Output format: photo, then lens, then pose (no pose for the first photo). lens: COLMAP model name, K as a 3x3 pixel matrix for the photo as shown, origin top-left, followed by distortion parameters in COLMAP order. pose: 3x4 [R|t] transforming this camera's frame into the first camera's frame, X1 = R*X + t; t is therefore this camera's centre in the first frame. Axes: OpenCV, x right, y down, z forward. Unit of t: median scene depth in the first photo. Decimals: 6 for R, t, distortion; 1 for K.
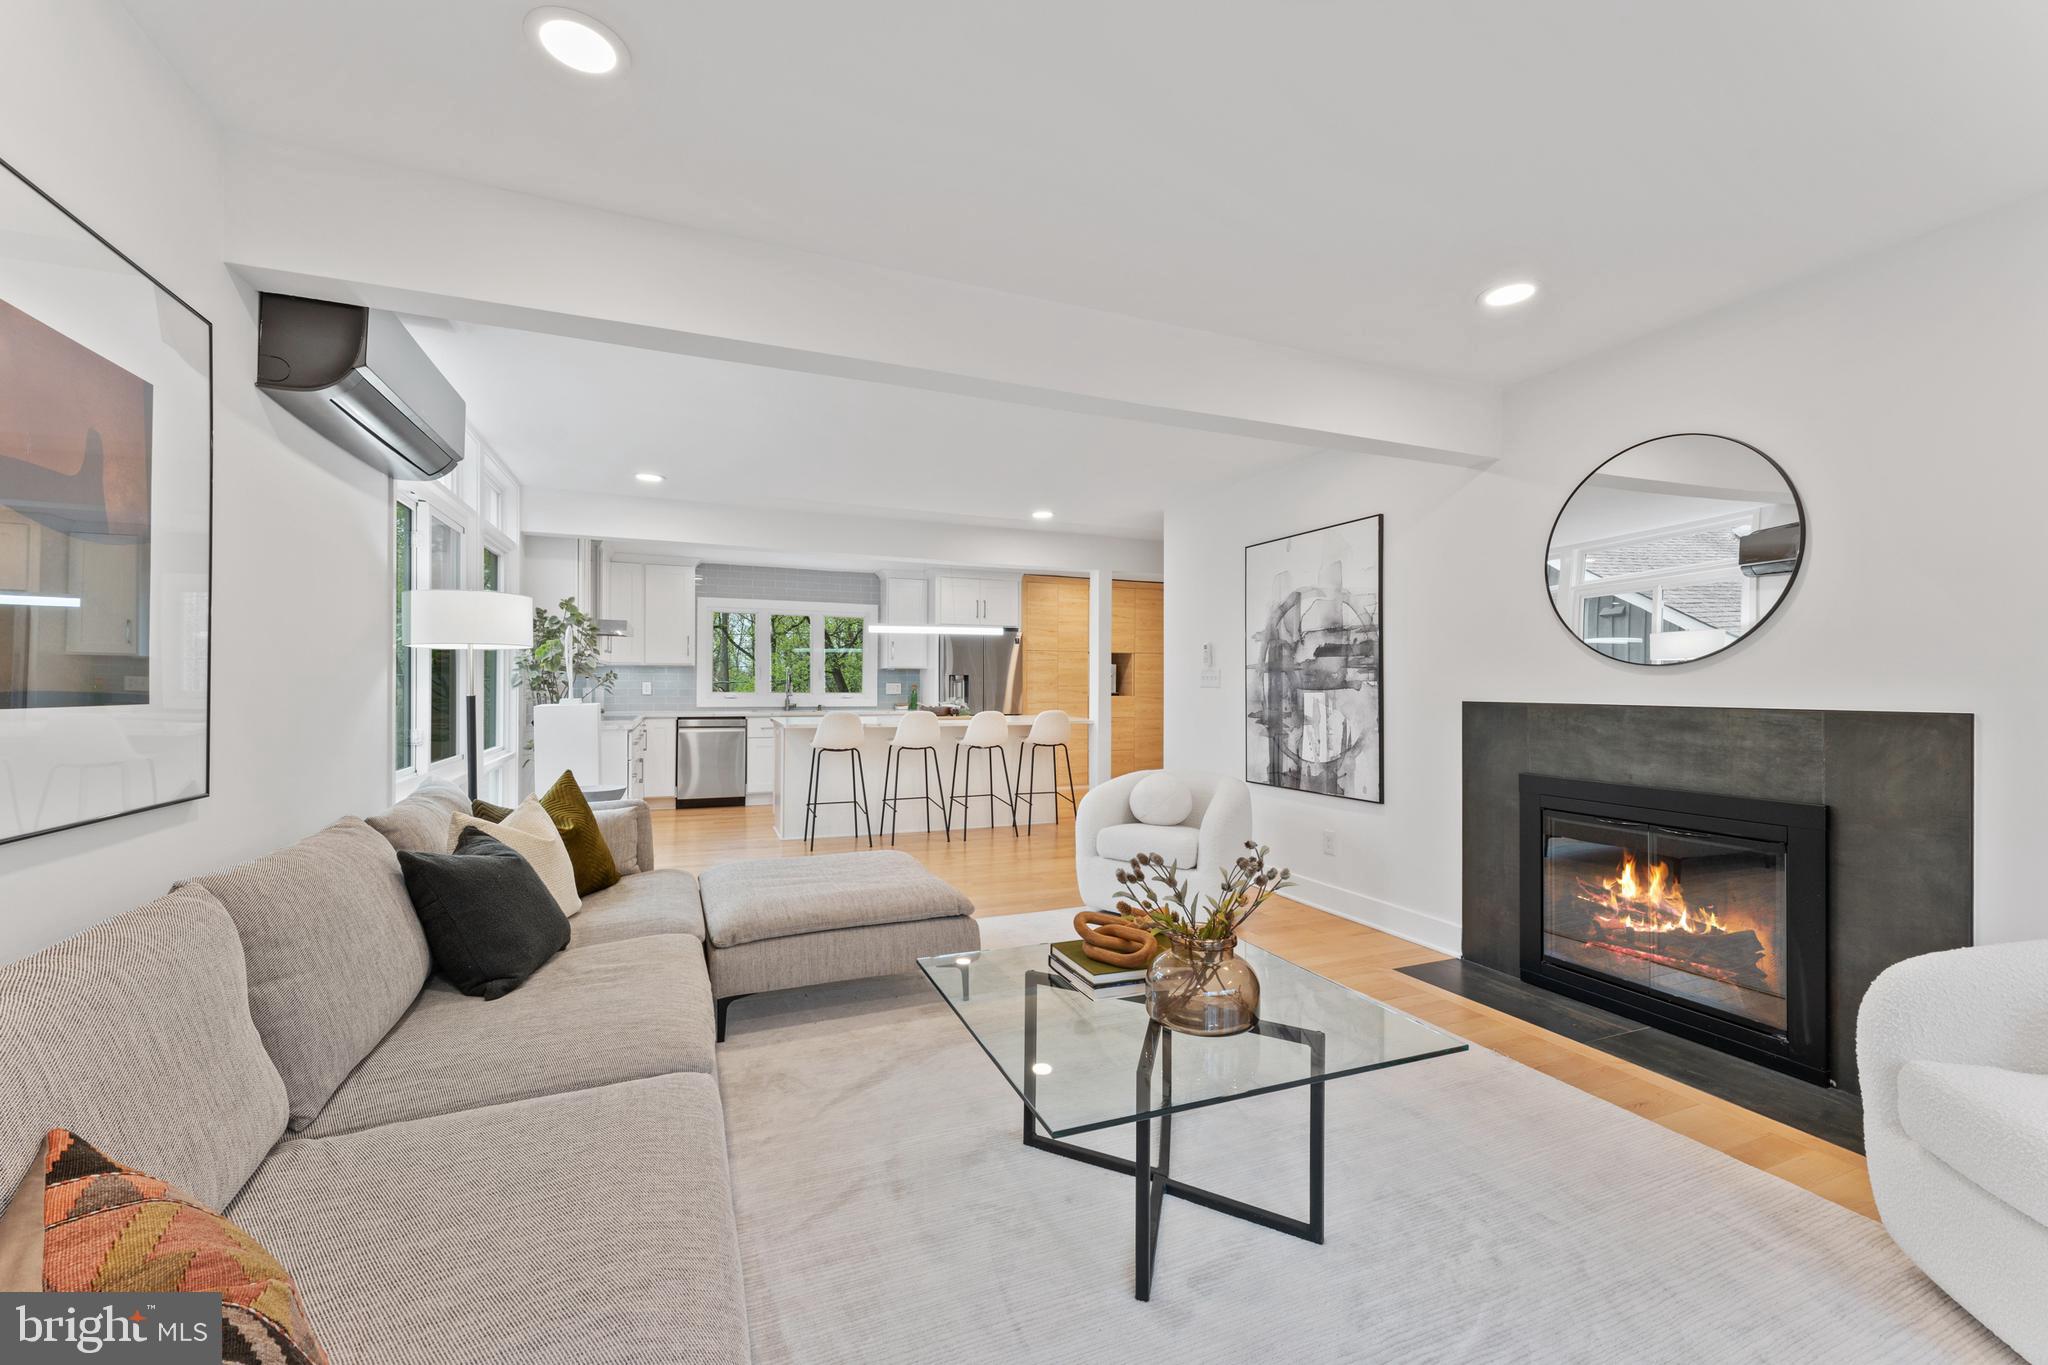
lens RADIAL K [[826.5, 0, 1020.2], [0, 826.5, 681.3], [0, 0, 1]] dist [-0.000341, 0.000808]
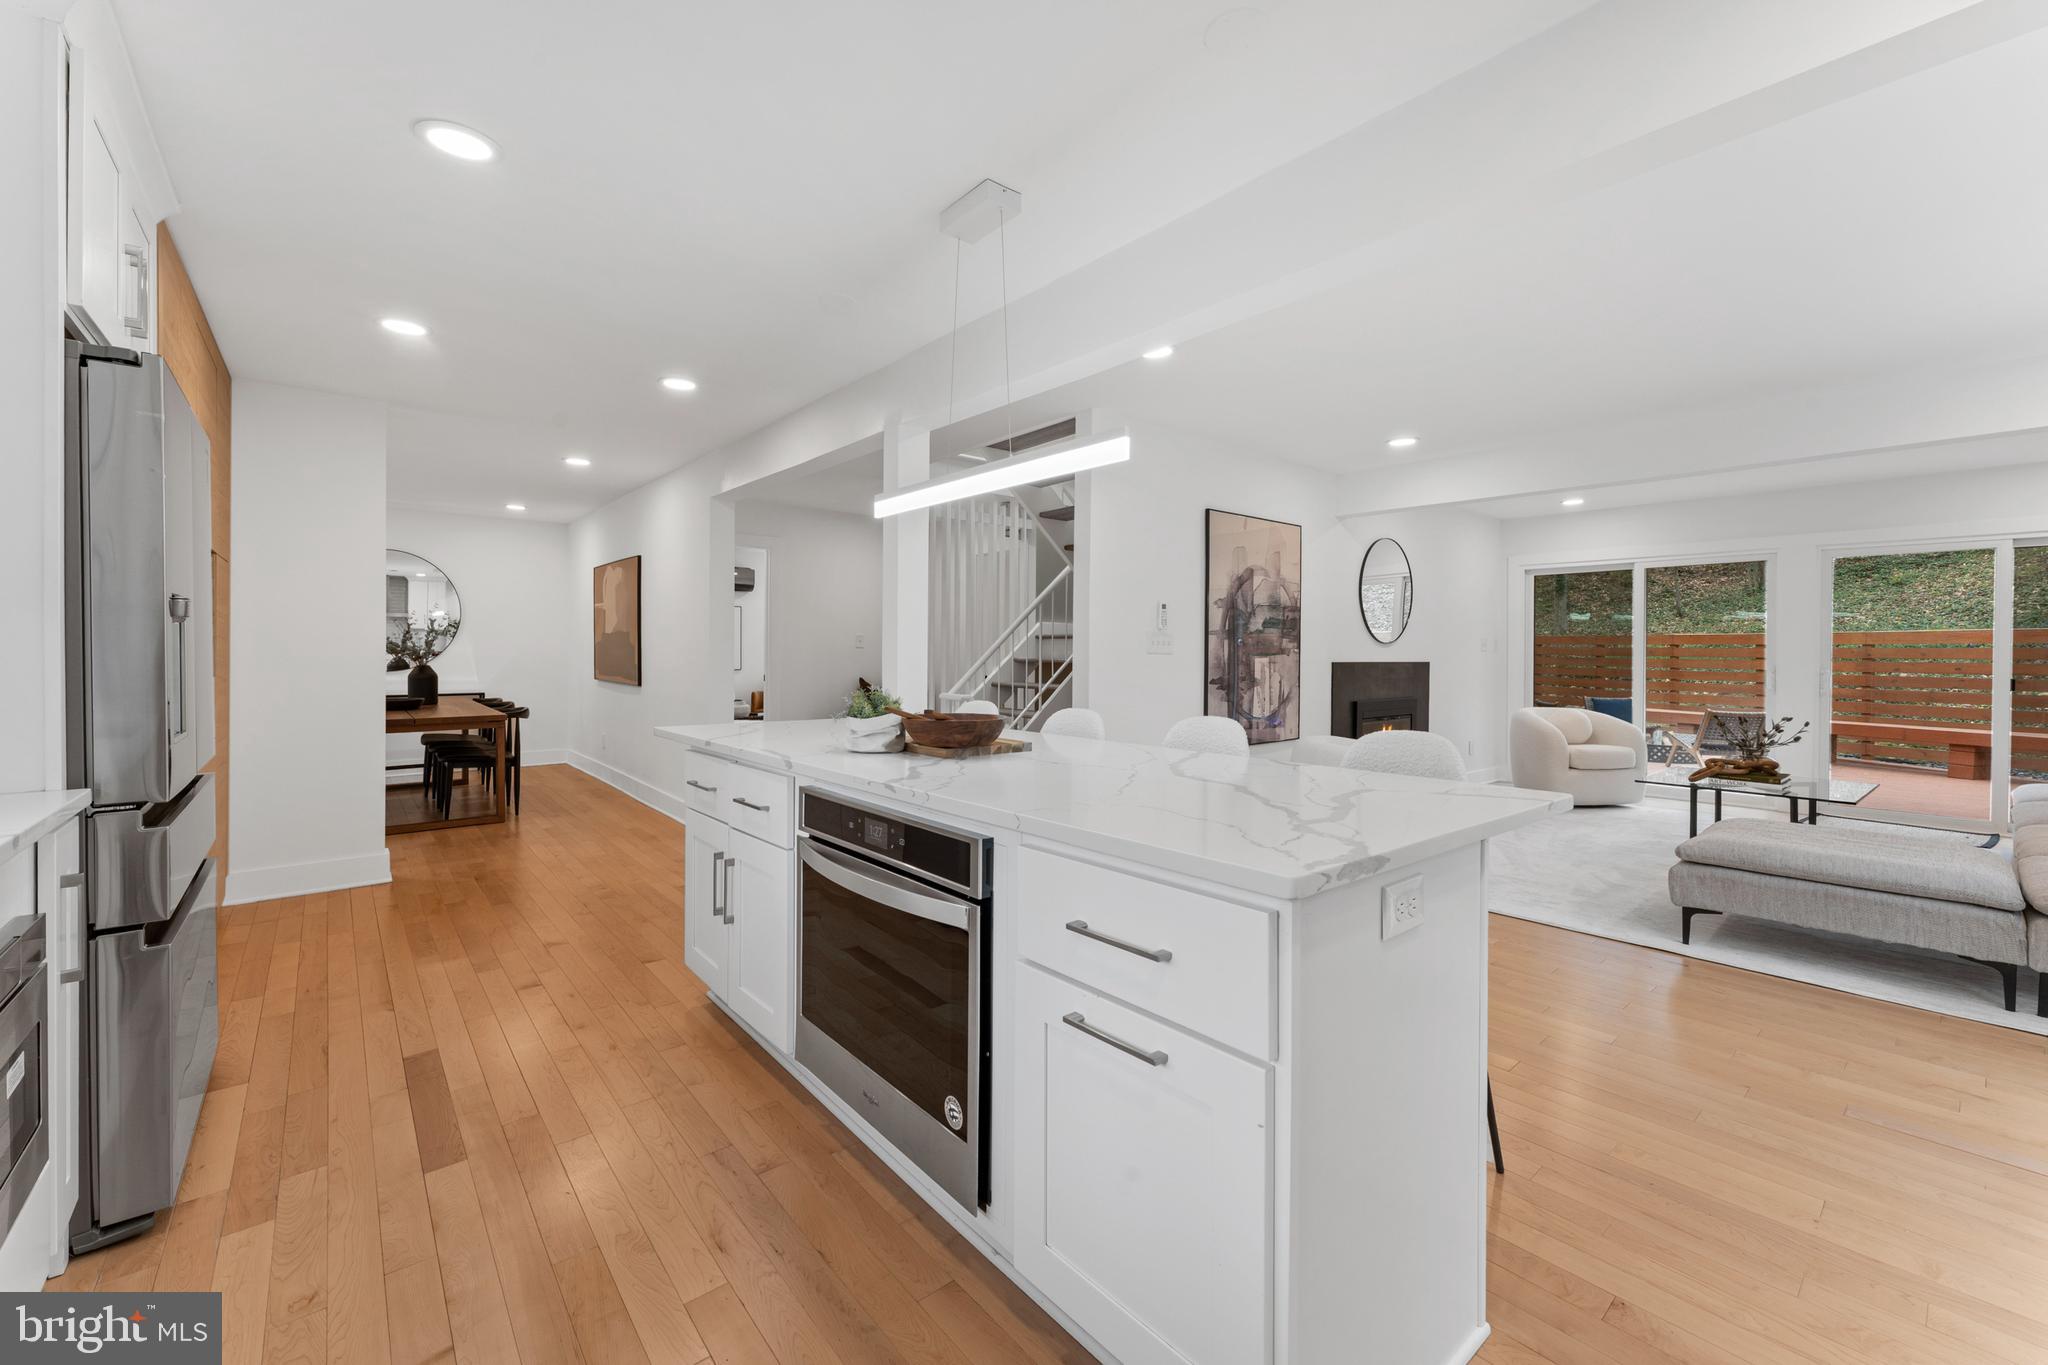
lens RADIAL K [[826.5, 0, 1019.5], [0, 826.5, 664.7], [0, 0, 1]] dist [-0.000341, 0.000808]
pose [[-0.307935, -0.014369, 0.951299, -0.653162], [-0.007459, 0.999892, 0.012688, 0.010970], [-0.951378, -0.003189, -0.308008, 1.690547]]
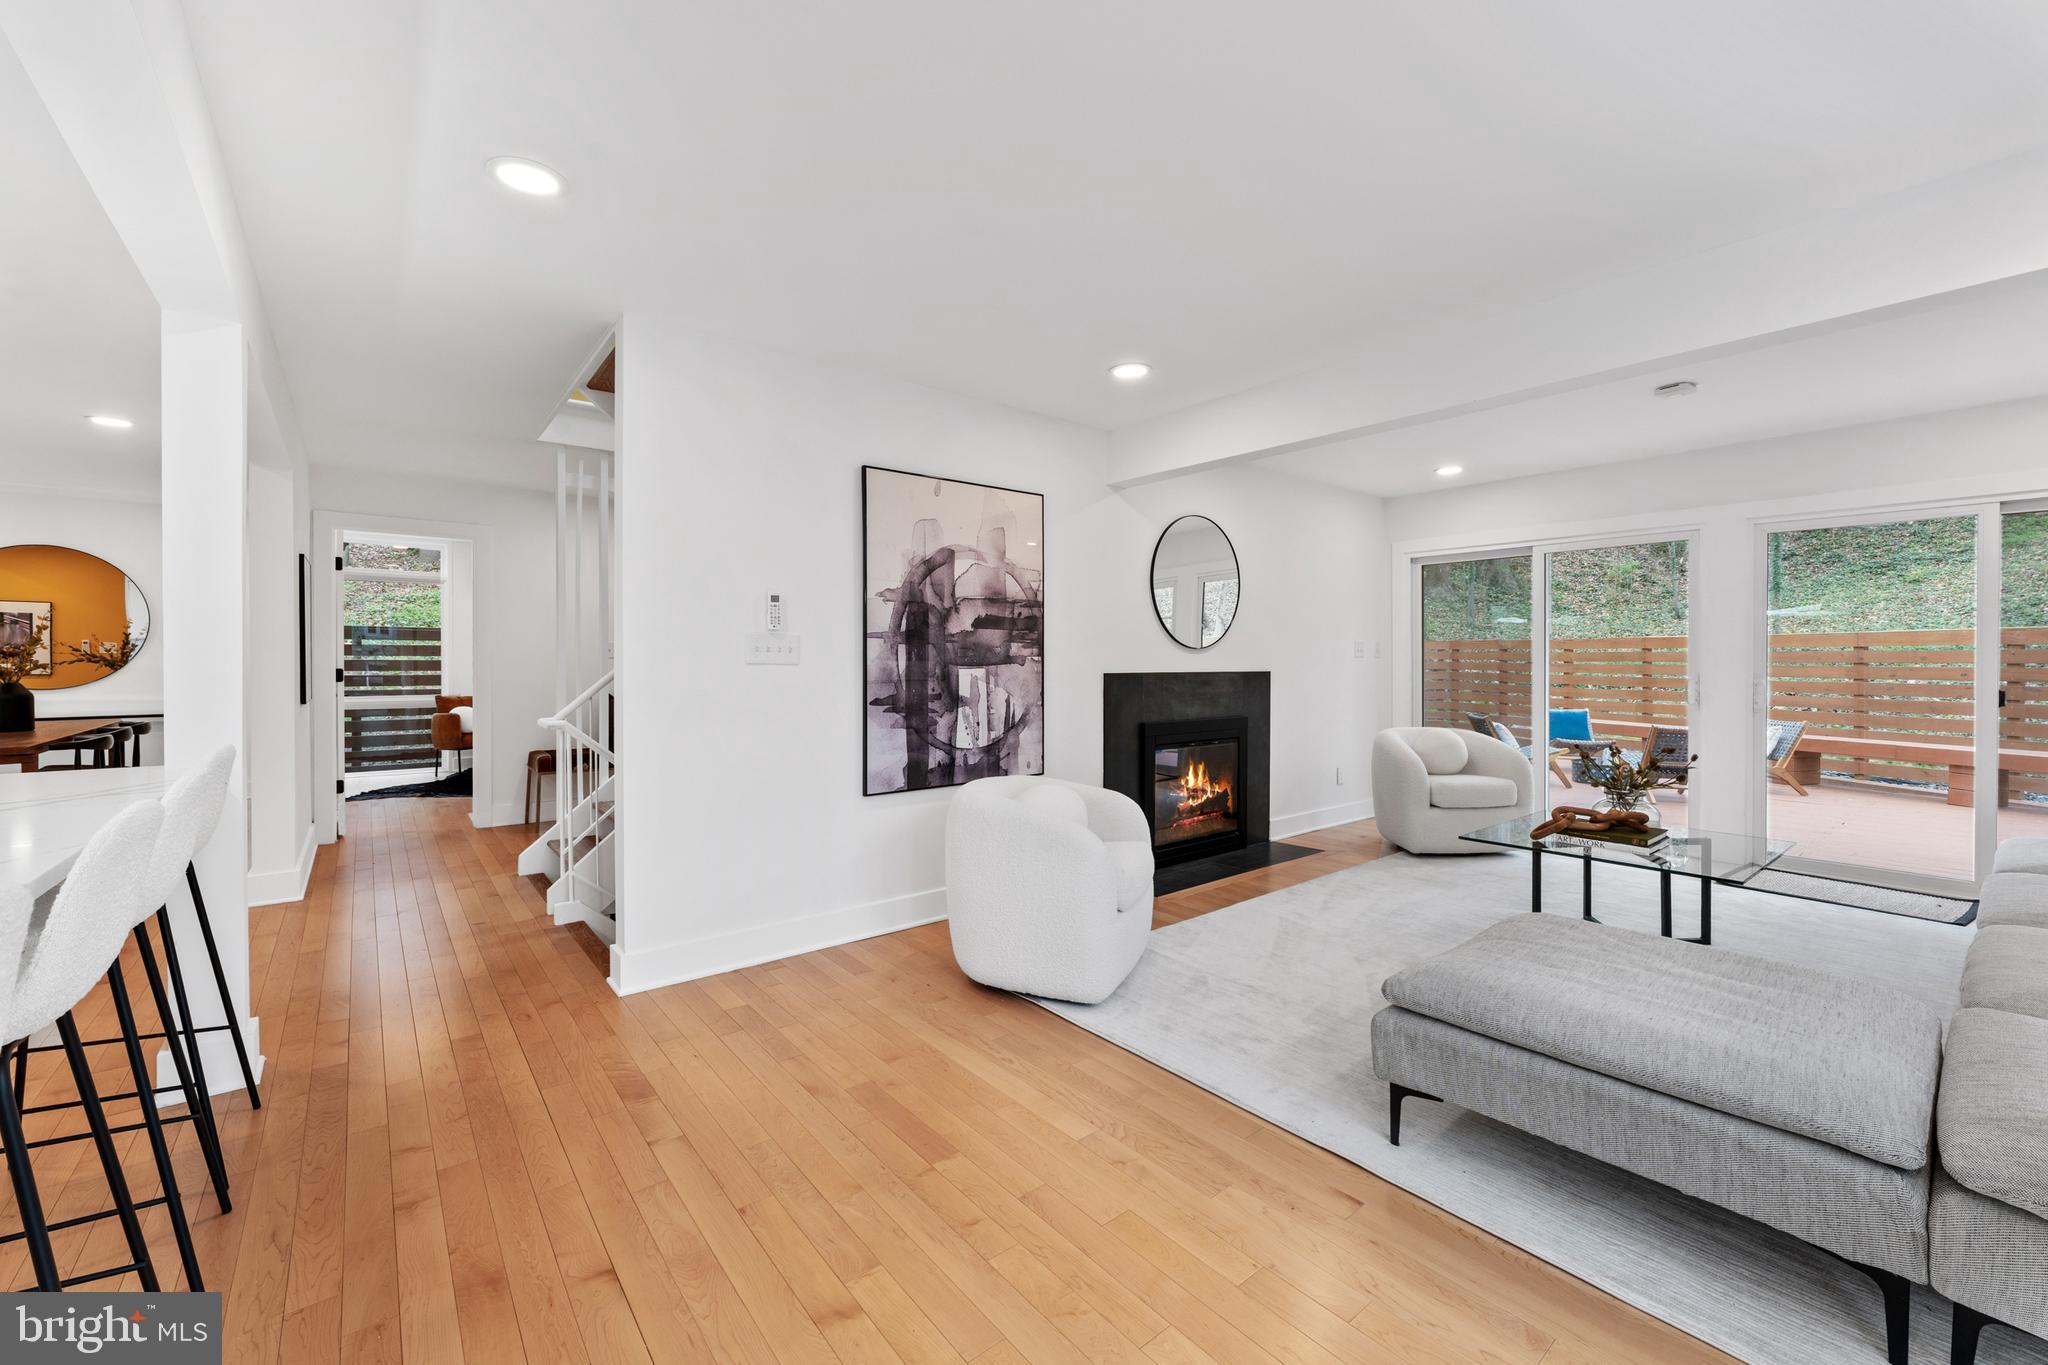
lens RADIAL K [[826.5, 0, 1019.0], [0, 826.5, 674.1], [0, 0, 1]] dist [-0.000341, 0.000808]
pose [[-0.288965, -0.014028, 0.957237, -0.498142], [-0.001716, 0.999899, 0.014135, 0.006801], [-0.957338, 0.002442, -0.288960, 1.208356]]
